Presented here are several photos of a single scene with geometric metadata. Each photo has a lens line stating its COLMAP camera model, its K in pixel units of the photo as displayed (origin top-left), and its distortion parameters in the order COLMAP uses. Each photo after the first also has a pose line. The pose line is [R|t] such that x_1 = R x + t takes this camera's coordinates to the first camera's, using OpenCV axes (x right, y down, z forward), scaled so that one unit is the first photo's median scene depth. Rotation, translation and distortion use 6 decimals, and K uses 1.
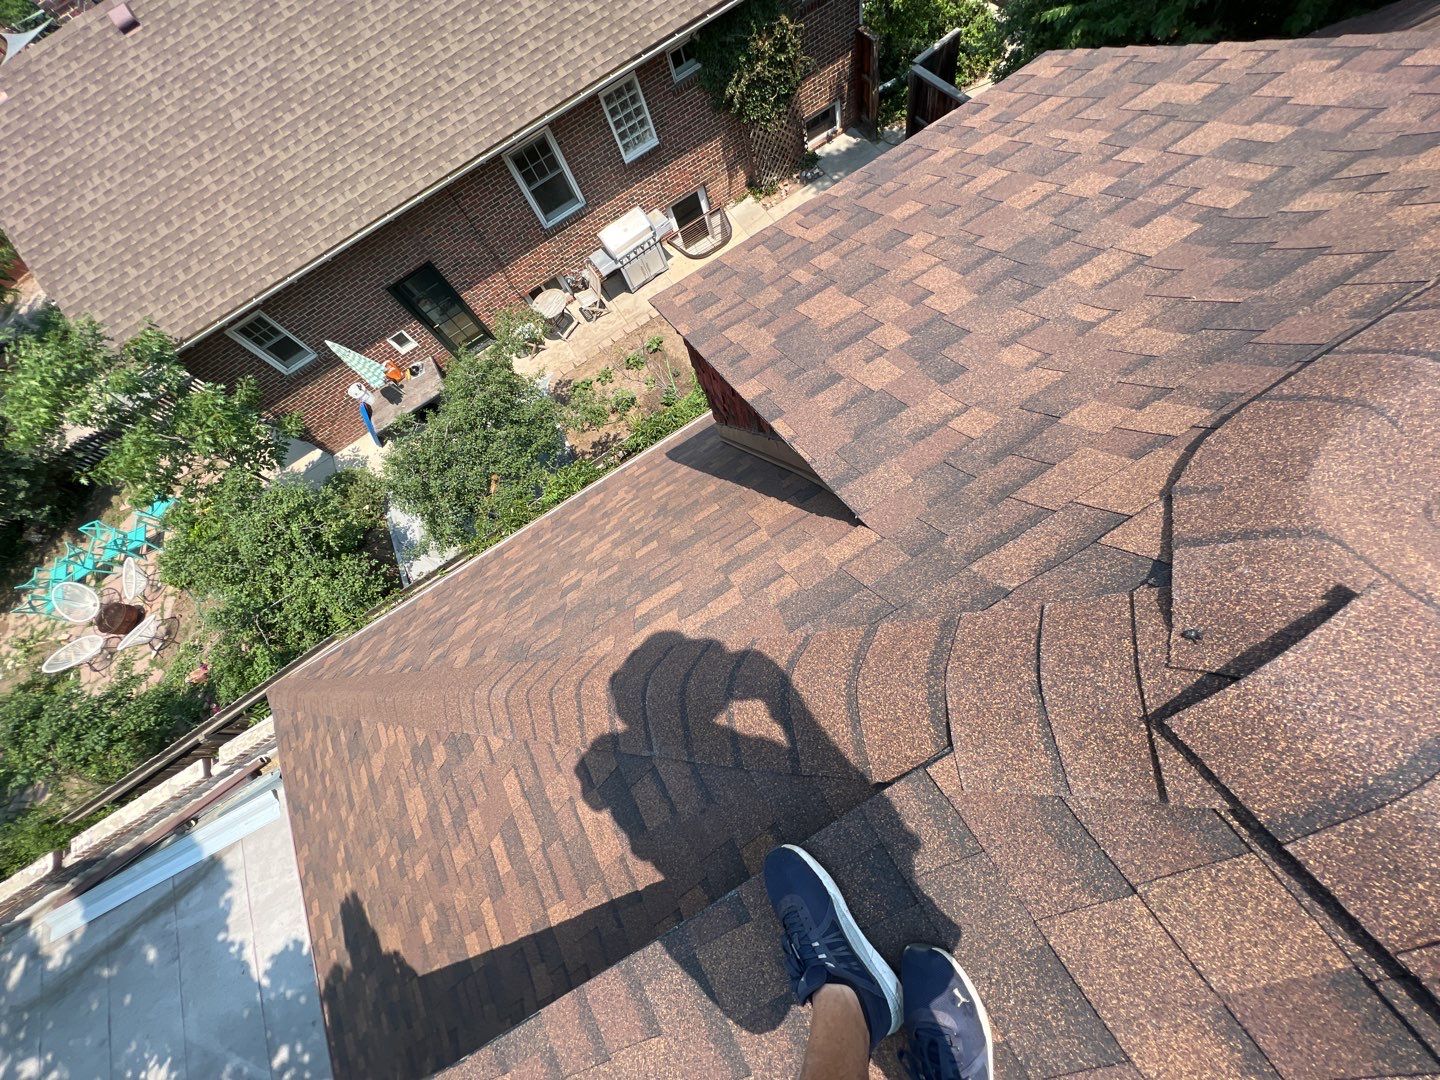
lens RADIAL K [[585.6, 0, 710.5], [0, 585.6, 533.0], [0, 0, 1]] dist [-0.000442, 0.000788]
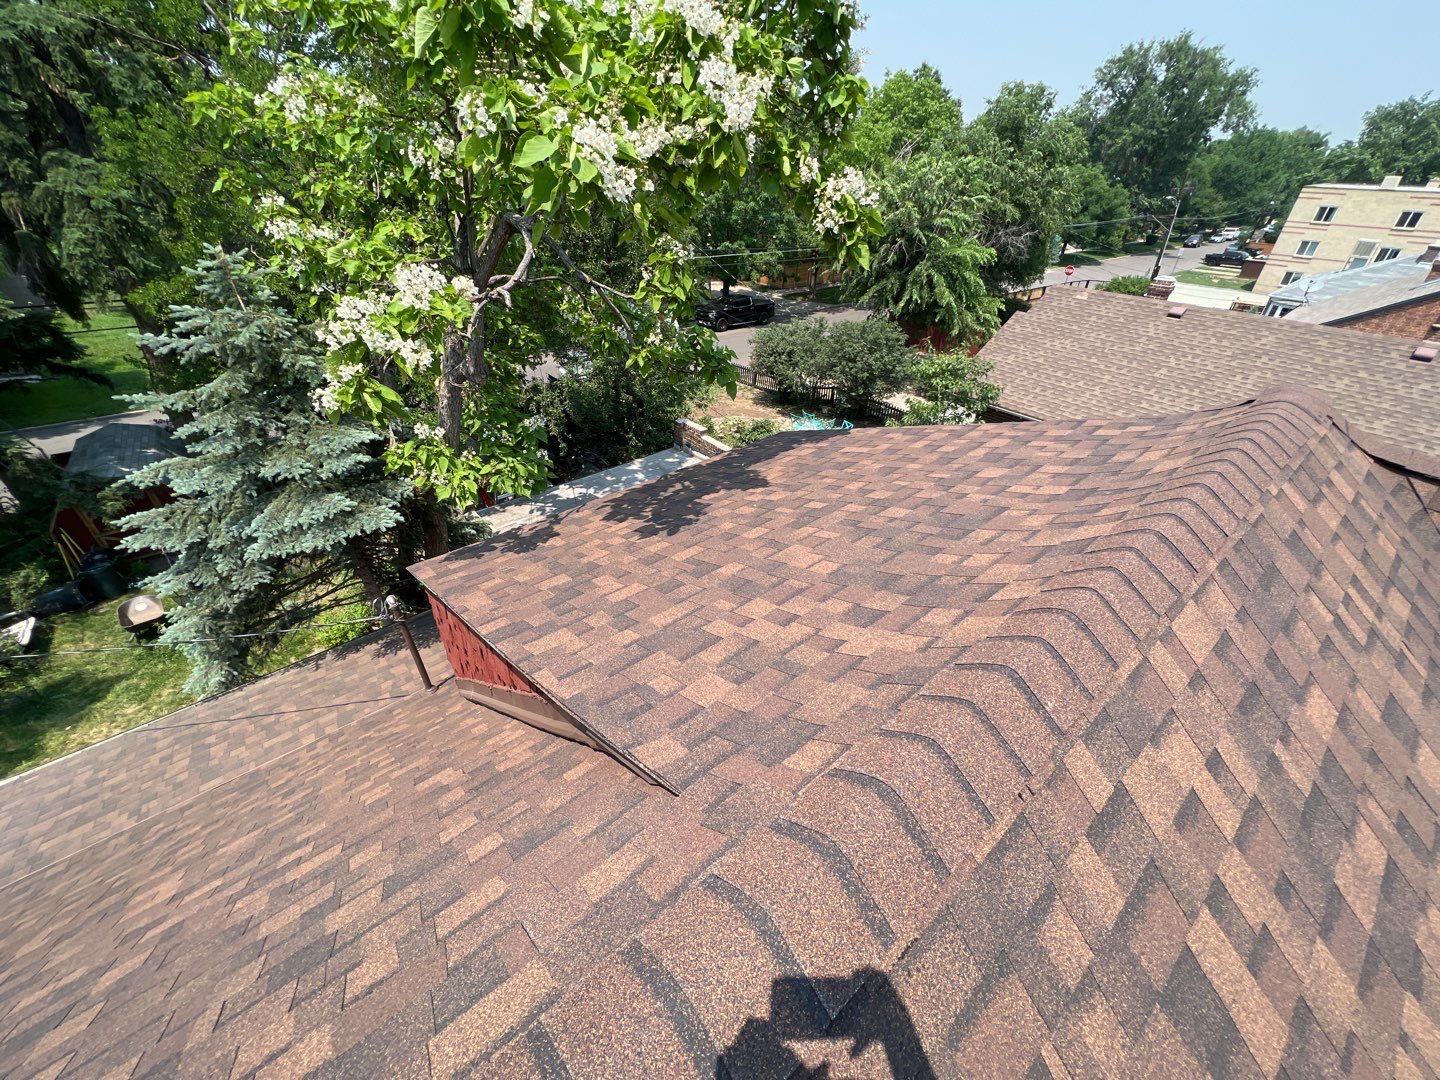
lens RADIAL K [[585.6, 0, 709.2], [0, 585.6, 532.4], [0, 0, 1]] dist [-0.000442, 0.000788]
pose [[0.172497, 0.726159, -0.665536, 0.381504], [-0.931965, 0.339055, 0.128387, 0.413359], [0.318883, 0.598110, 0.735240, -0.311493]]
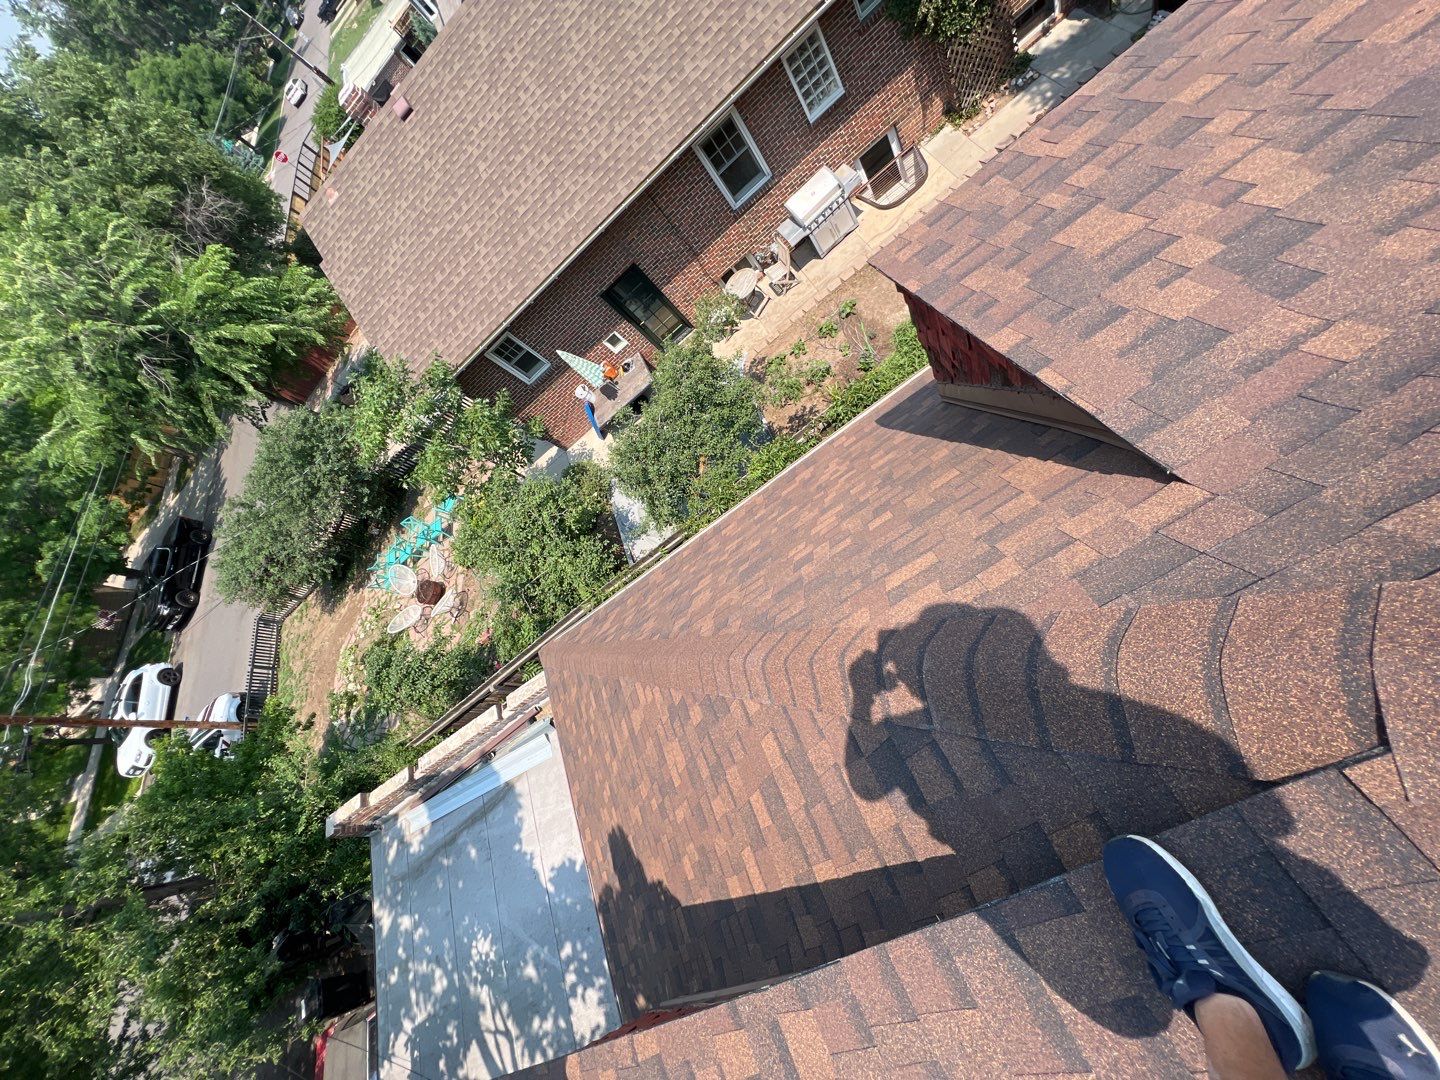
lens RADIAL K [[585.6, 0, 708.5], [0, 585.6, 534.2], [0, 0, 1]] dist [-0.000442, 0.000788]
pose [[0.945895, -0.034250, -0.322660, -0.030192], [0.049516, 0.998003, 0.039223, -0.000965], [0.320672, -0.053078, 0.945702, -0.007534]]
